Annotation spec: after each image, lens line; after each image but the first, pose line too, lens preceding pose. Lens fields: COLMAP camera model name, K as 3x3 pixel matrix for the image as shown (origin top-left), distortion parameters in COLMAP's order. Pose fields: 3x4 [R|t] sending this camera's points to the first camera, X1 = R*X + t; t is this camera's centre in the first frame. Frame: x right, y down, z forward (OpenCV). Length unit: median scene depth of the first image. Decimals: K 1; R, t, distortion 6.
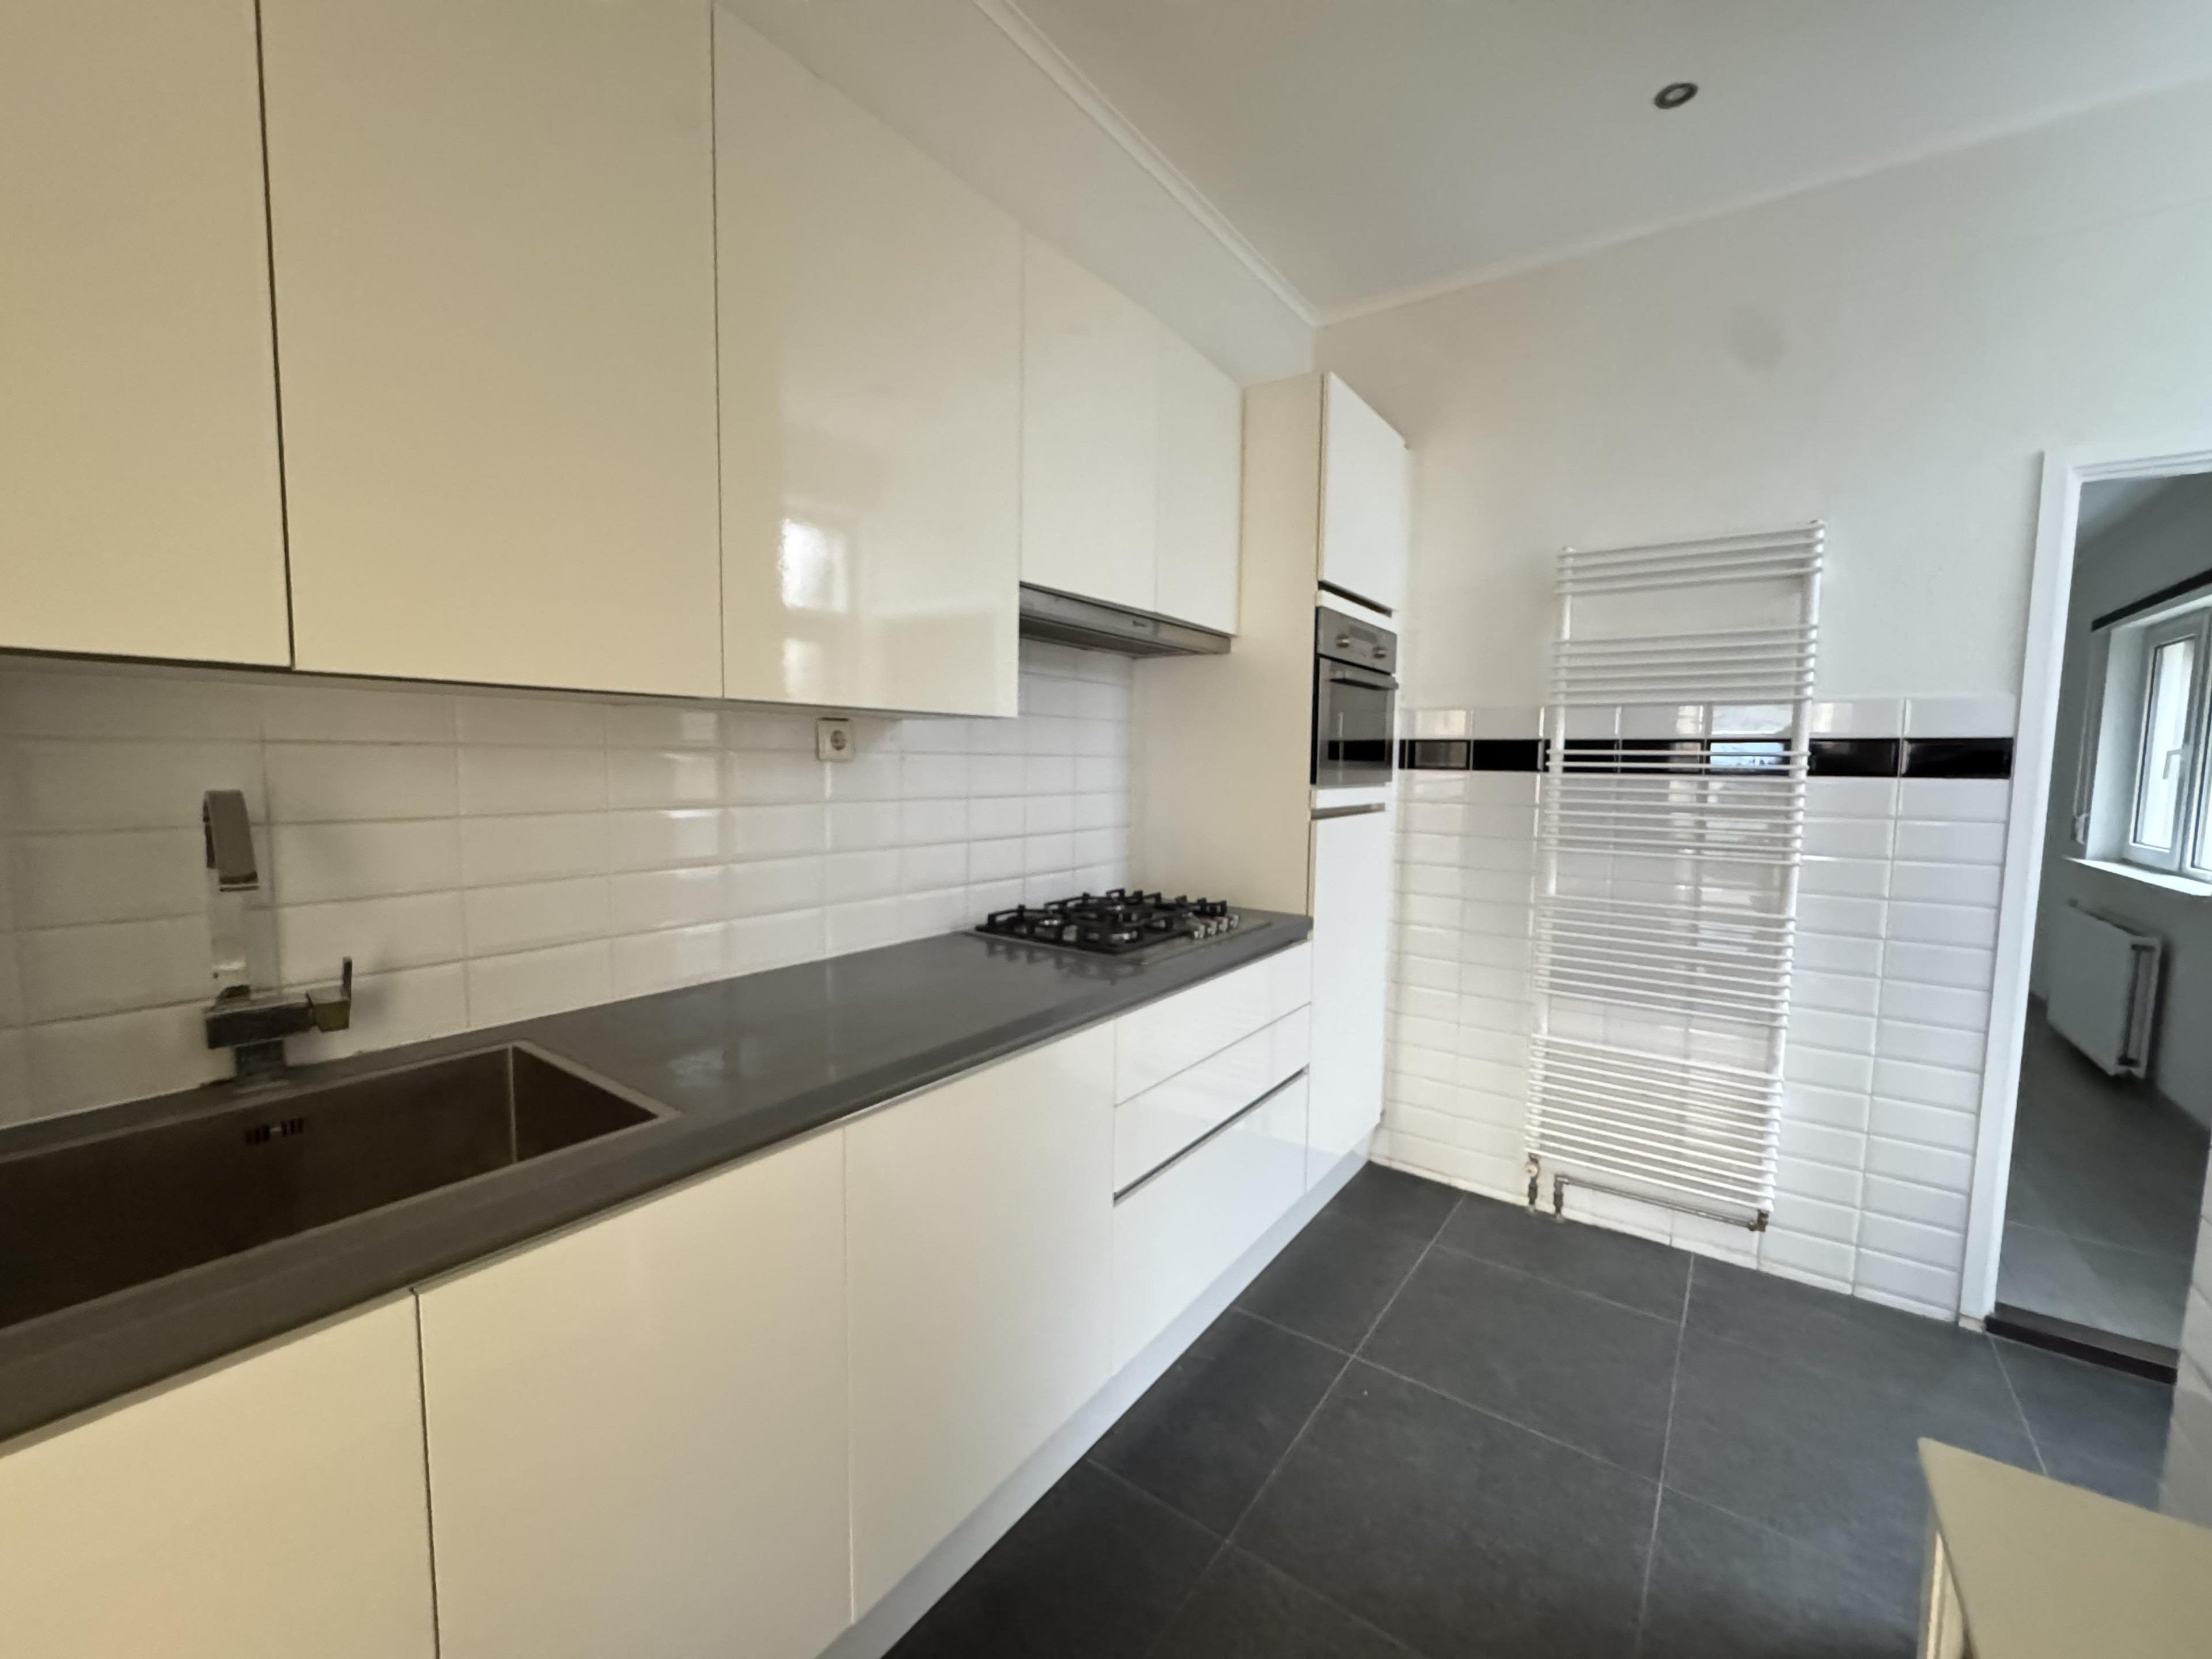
lens RADIAL K [[879.5, 0, 1108.1], [0, 879.5, 829.5], [0, 0, 1]] dist [-0.004386, 0.000593]
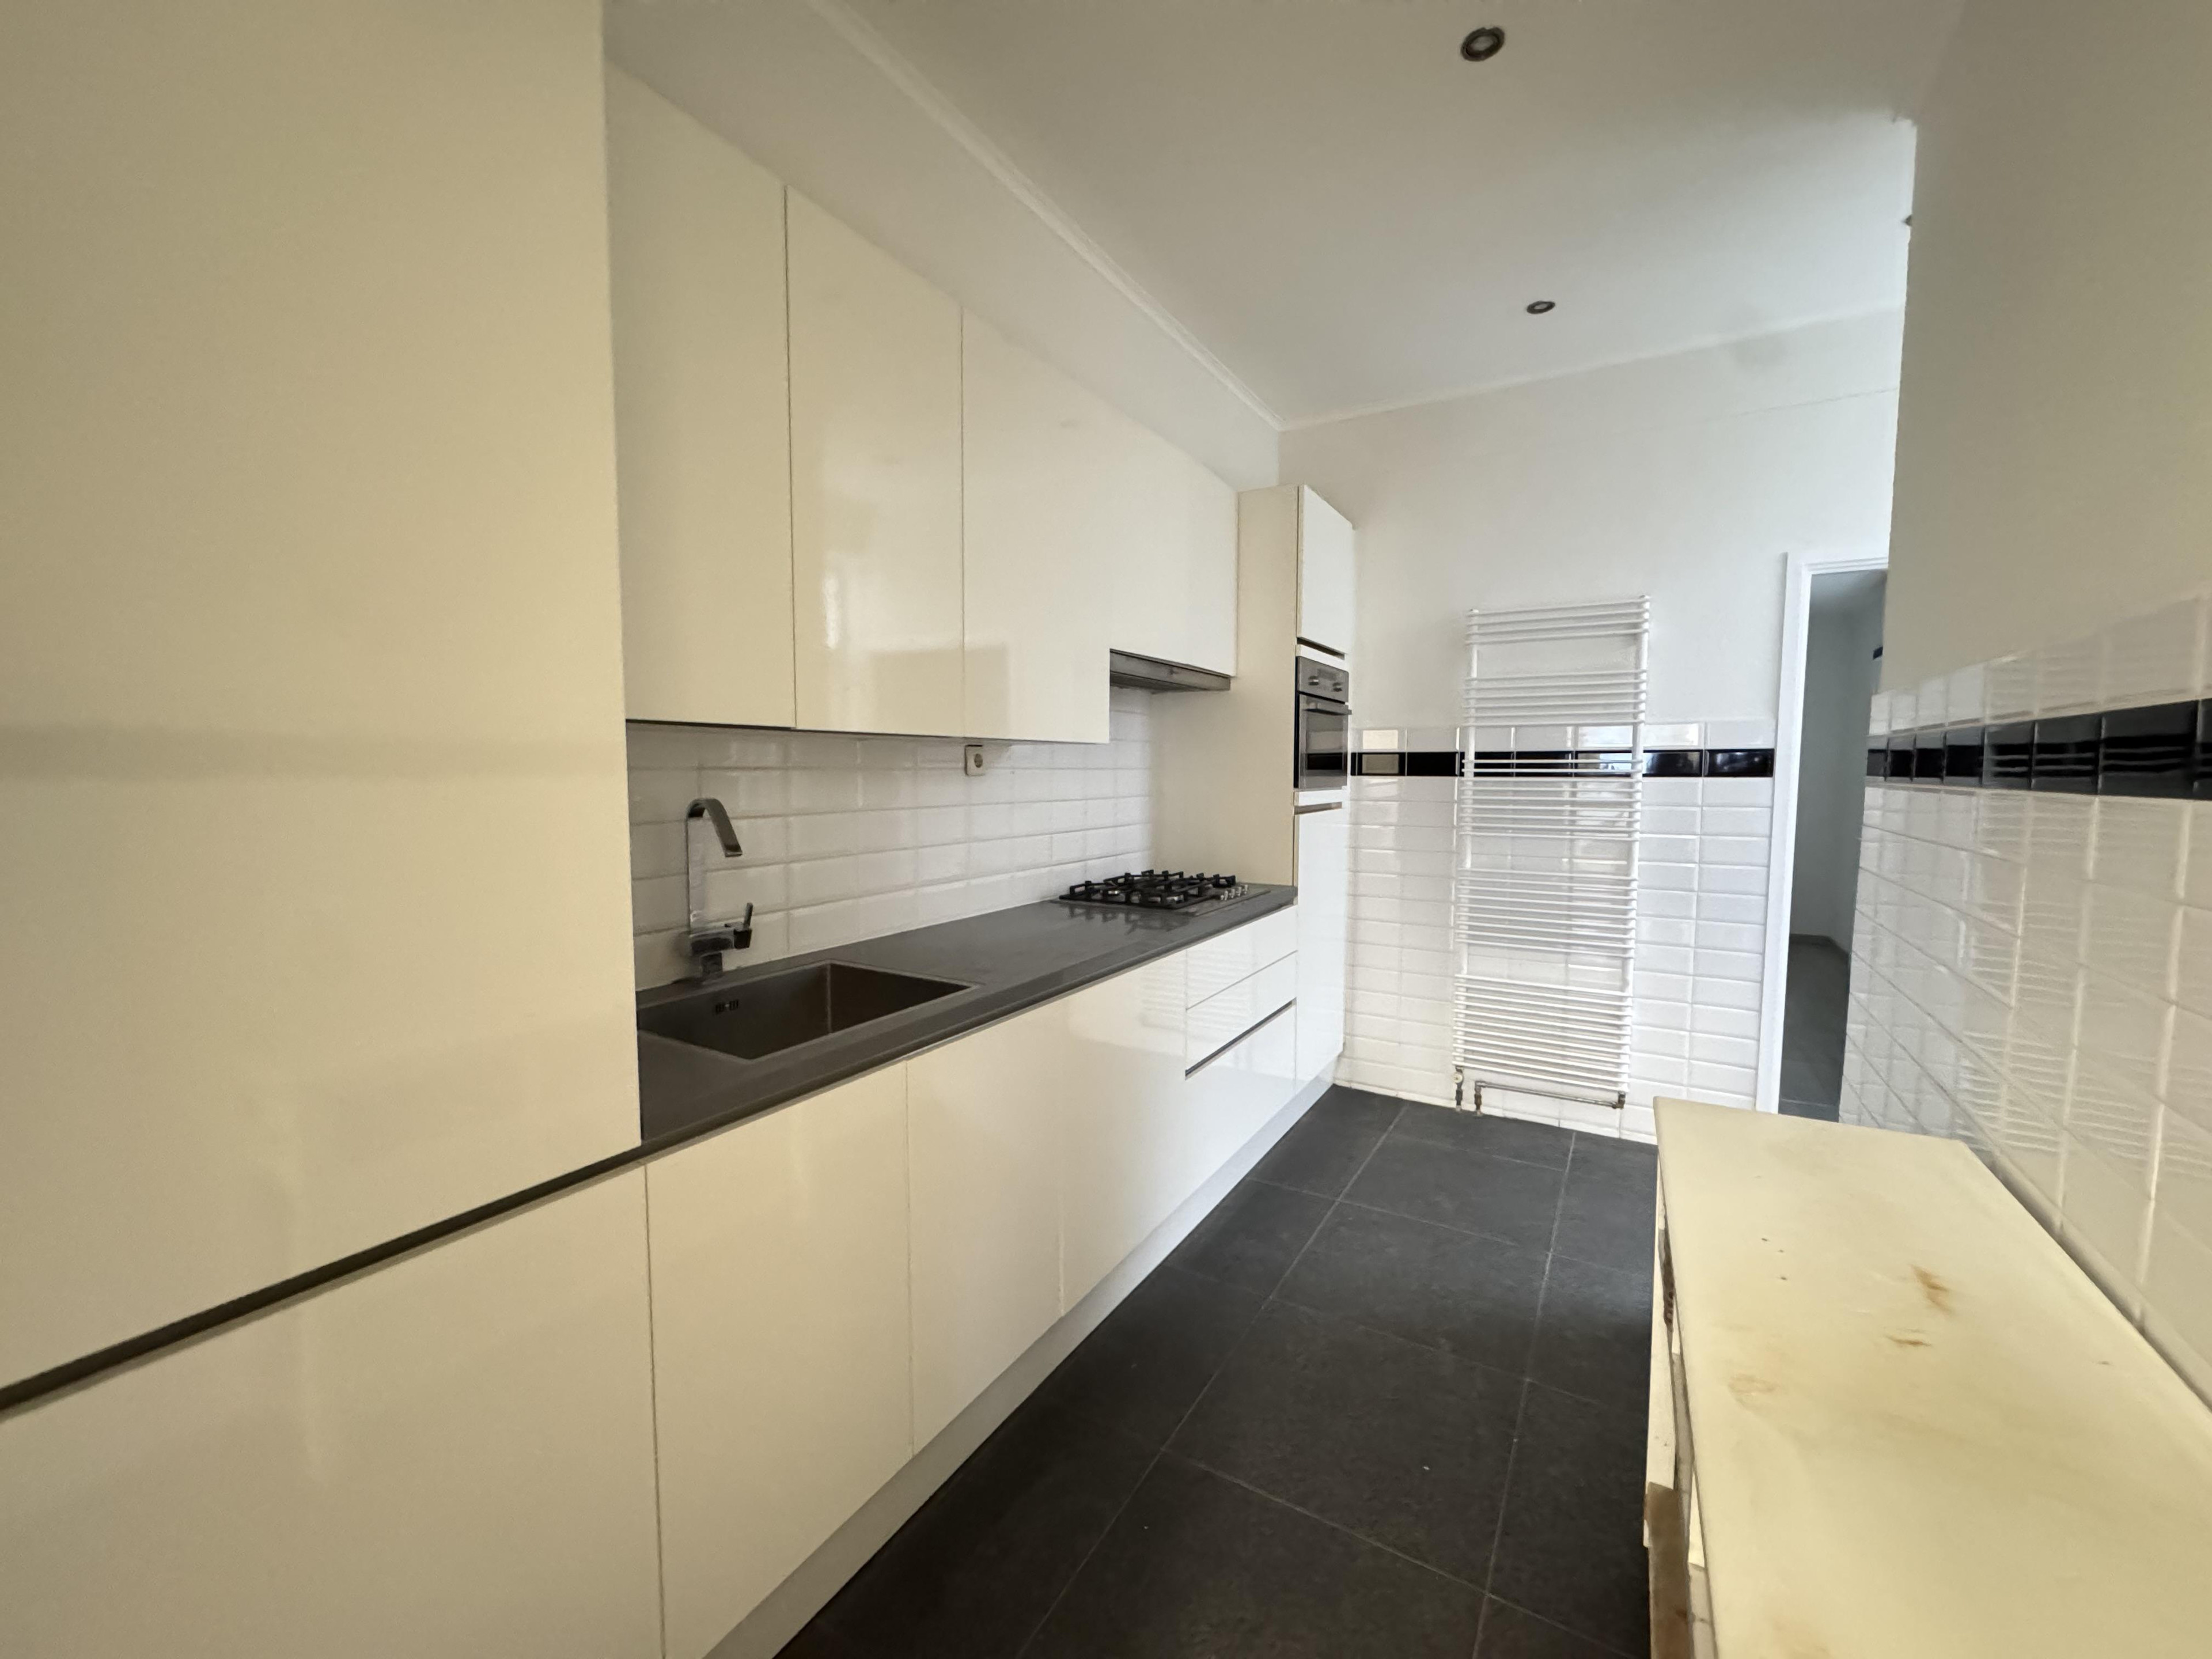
lens RADIAL K [[880.0, 0, 1101.0], [0, 880.0, 828.7], [0, 0, 1]] dist [-0.004972, -0.000019]
pose [[0.996603, -0.017569, 0.080456, -0.175061], [0.018402, 0.999784, -0.009630, 0.018891], [-0.080269, 0.011078, 0.996712, -0.319567]]
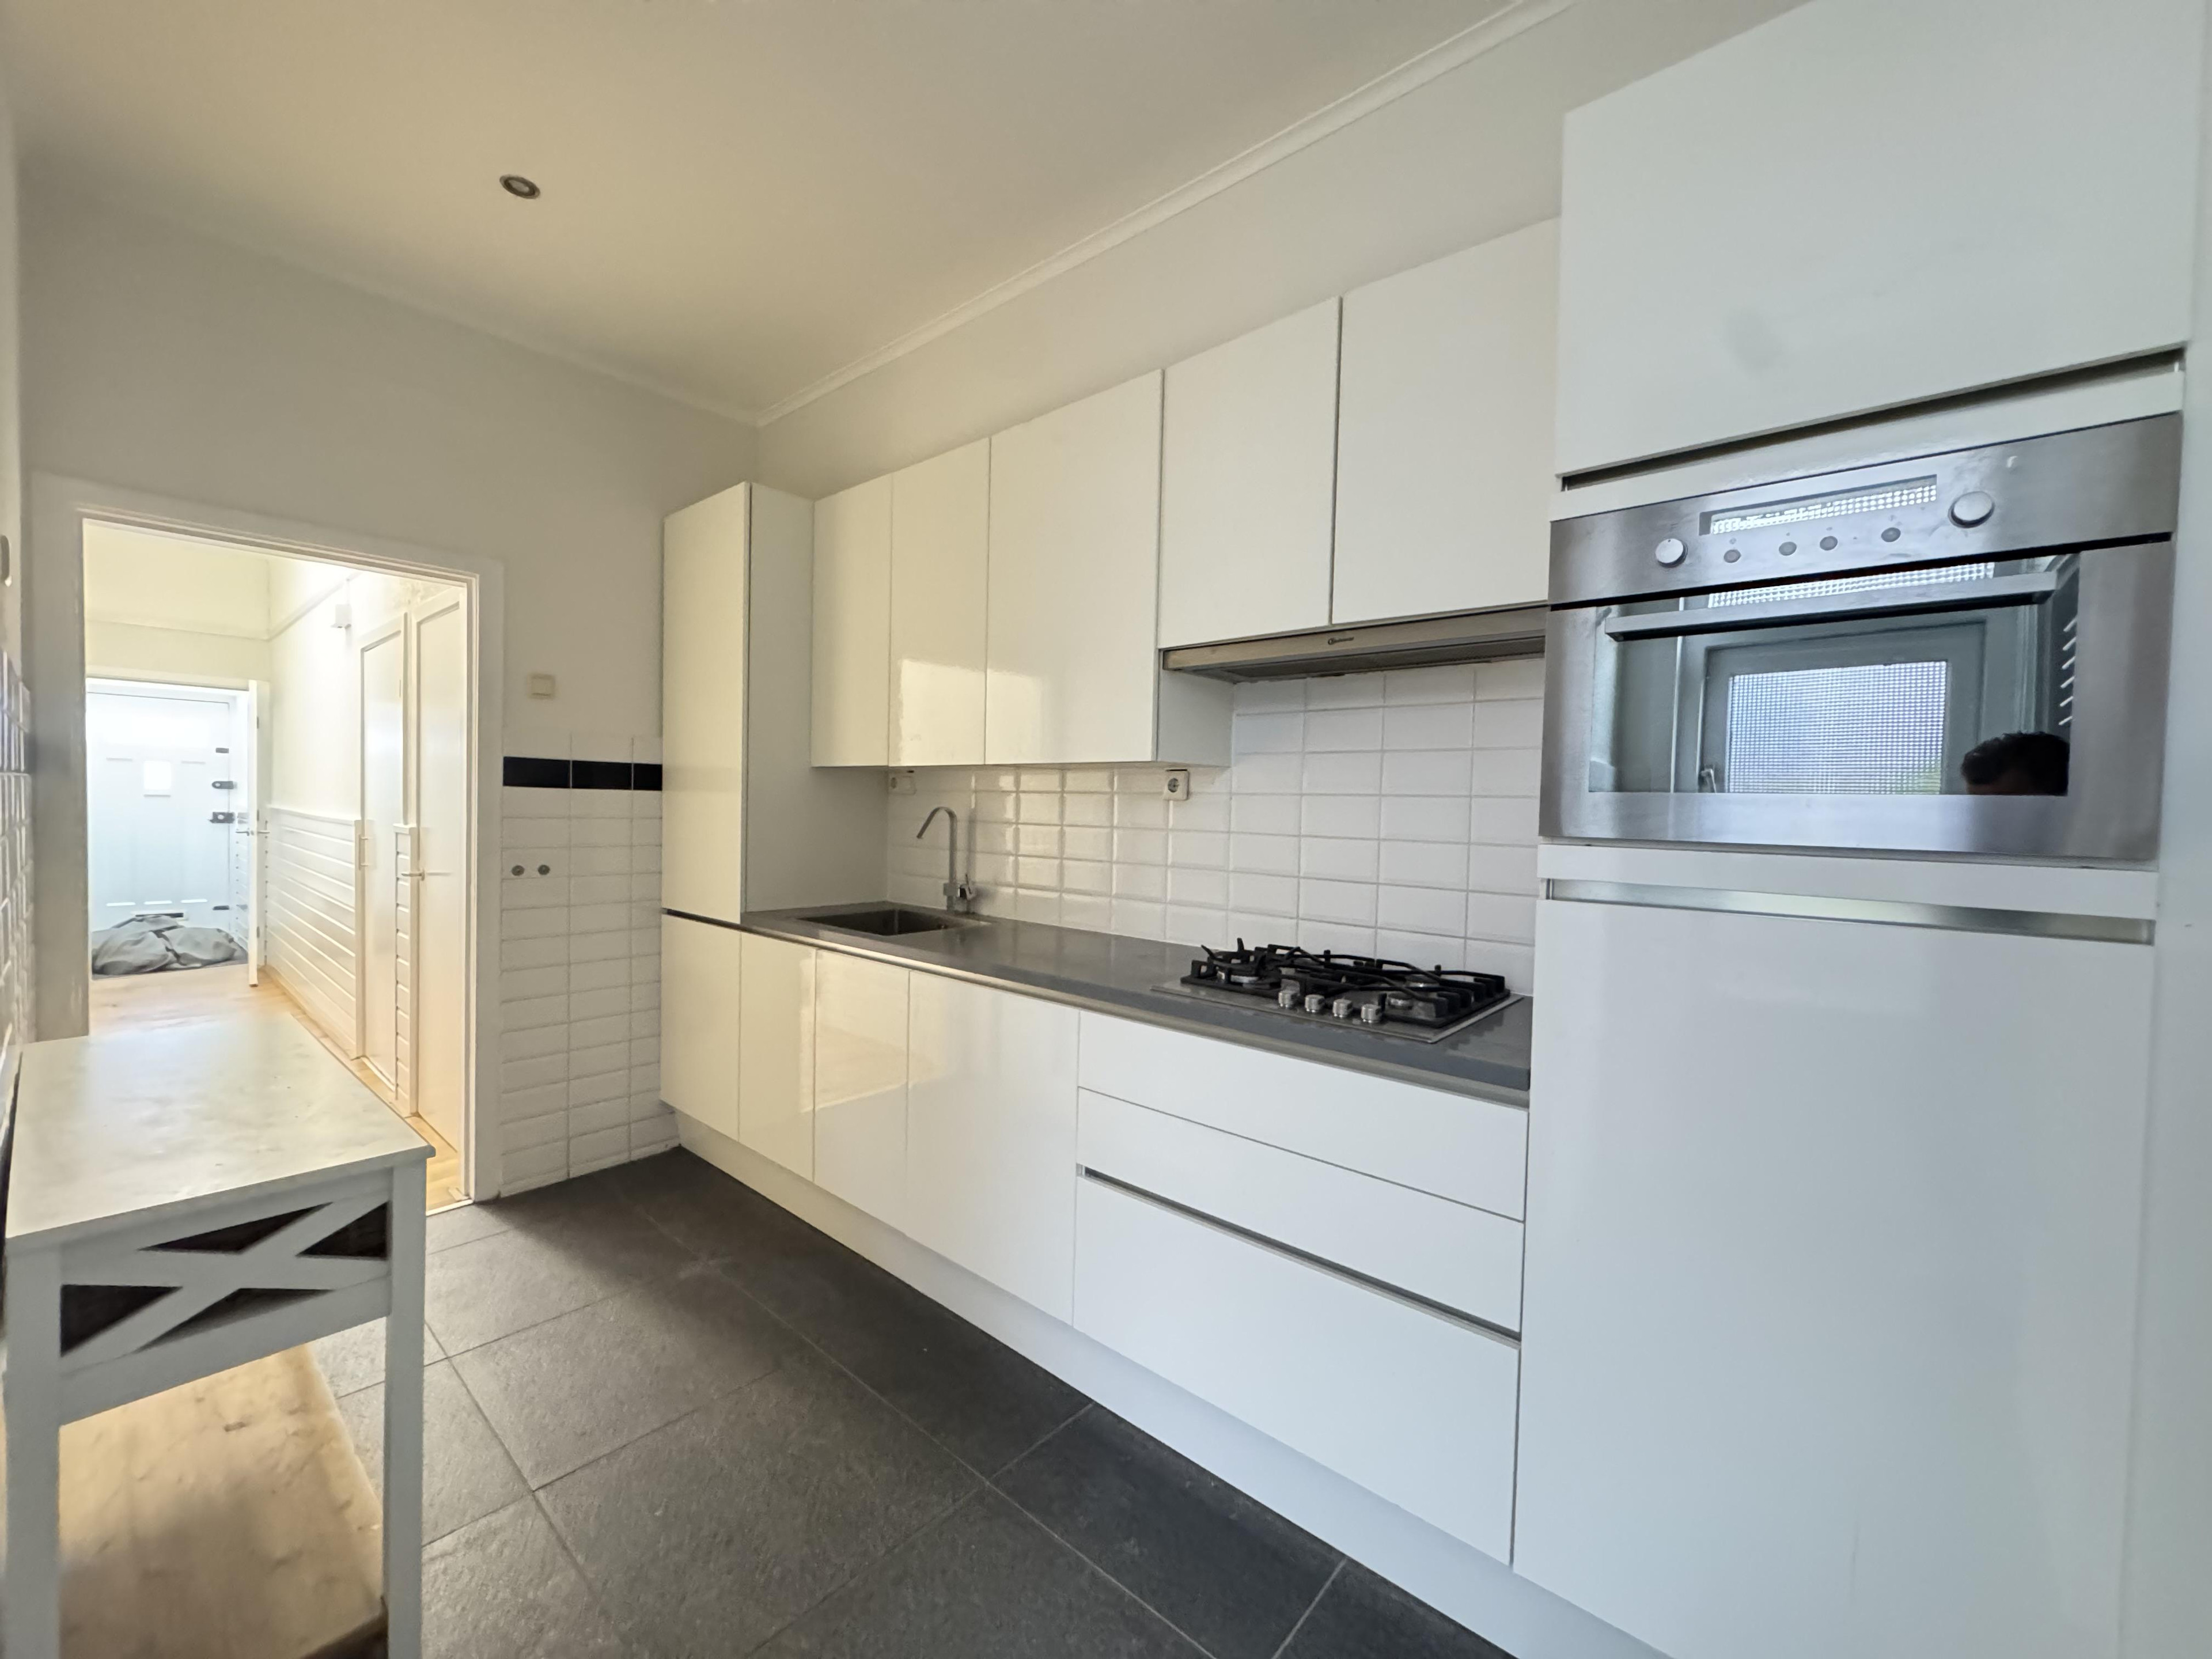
lens RADIAL K [[879.5, 0, 1108.1], [0, 879.5, 829.5], [0, 0, 1]] dist [-0.004386, 0.000593]
pose [[-0.090207, 0.005943, -0.995905, 0.822768], [-0.102995, 0.994565, 0.015264, -0.033251], [0.990583, 0.103950, -0.089104, 0.774489]]
